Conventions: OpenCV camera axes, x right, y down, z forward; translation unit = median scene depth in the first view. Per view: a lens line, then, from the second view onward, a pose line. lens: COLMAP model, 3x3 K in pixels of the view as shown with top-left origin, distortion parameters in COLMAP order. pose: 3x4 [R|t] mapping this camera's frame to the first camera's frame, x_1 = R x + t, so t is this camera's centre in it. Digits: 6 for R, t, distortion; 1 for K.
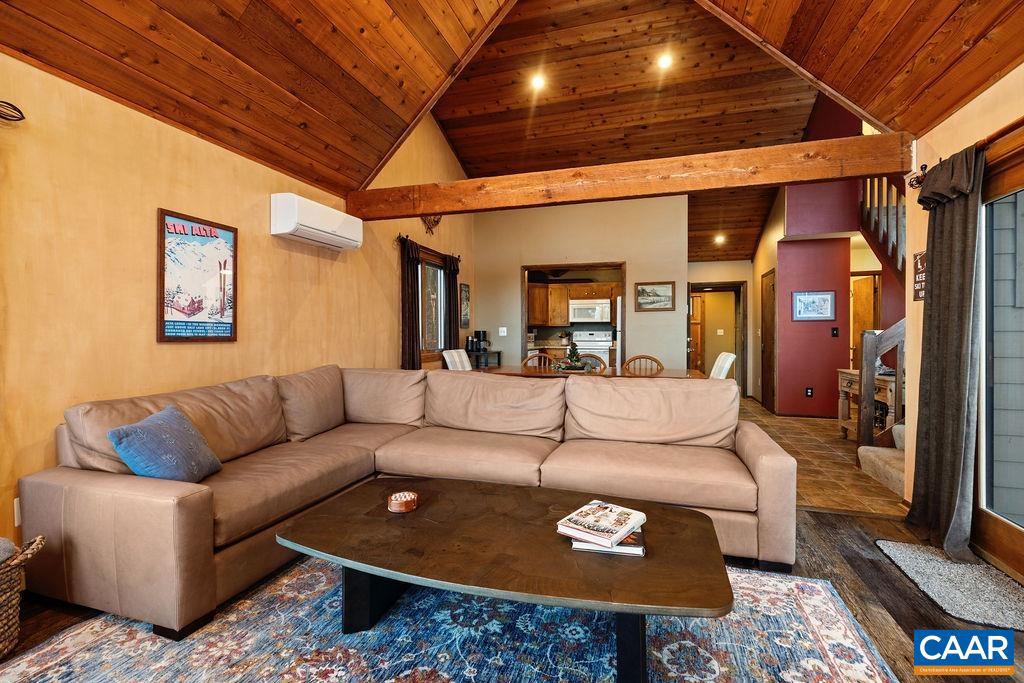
lens RADIAL K [[463.5, 0, 514.0], [0, 463.5, 340.6], [0, 0, 1]] dist [0.003718, 0.000709]
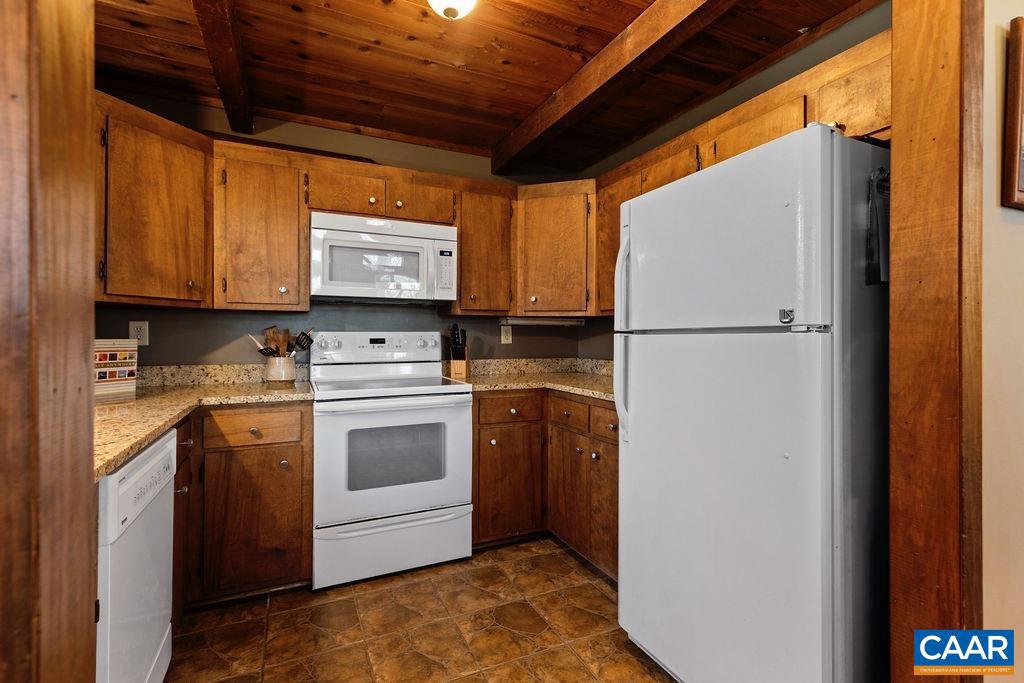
lens RADIAL K [[463.5, 0, 509.8], [0, 463.5, 331.3], [0, 0, 1]] dist [0.003718, 0.000709]
pose [[0.742738, 0.008265, 0.669532, 0.077393], [0.005907, 0.999804, -0.018895, -0.038848], [-0.669556, 0.017989, 0.742543, 2.057515]]
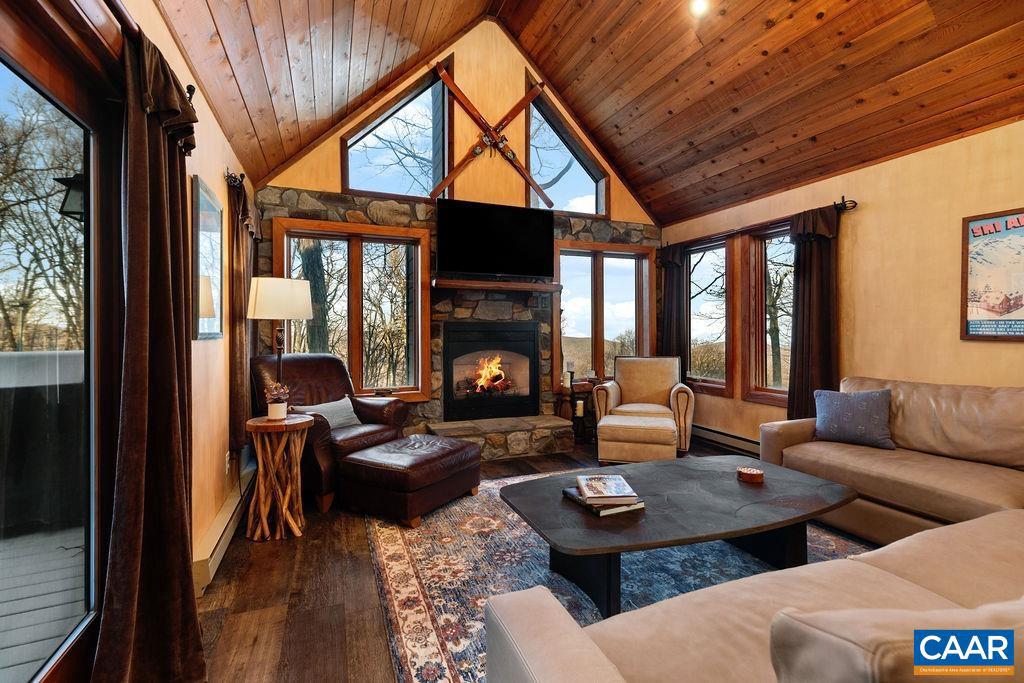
lens RADIAL K [[463.5, 0, 508.2], [0, 463.5, 333.3], [0, 0, 1]] dist [0.003718, 0.000709]
pose [[-0.779774, 0.007282, -0.626019, 0.648894], [-0.004992, 0.999828, 0.017849, -0.022577], [0.626041, 0.017043, -0.779604, 1.005612]]
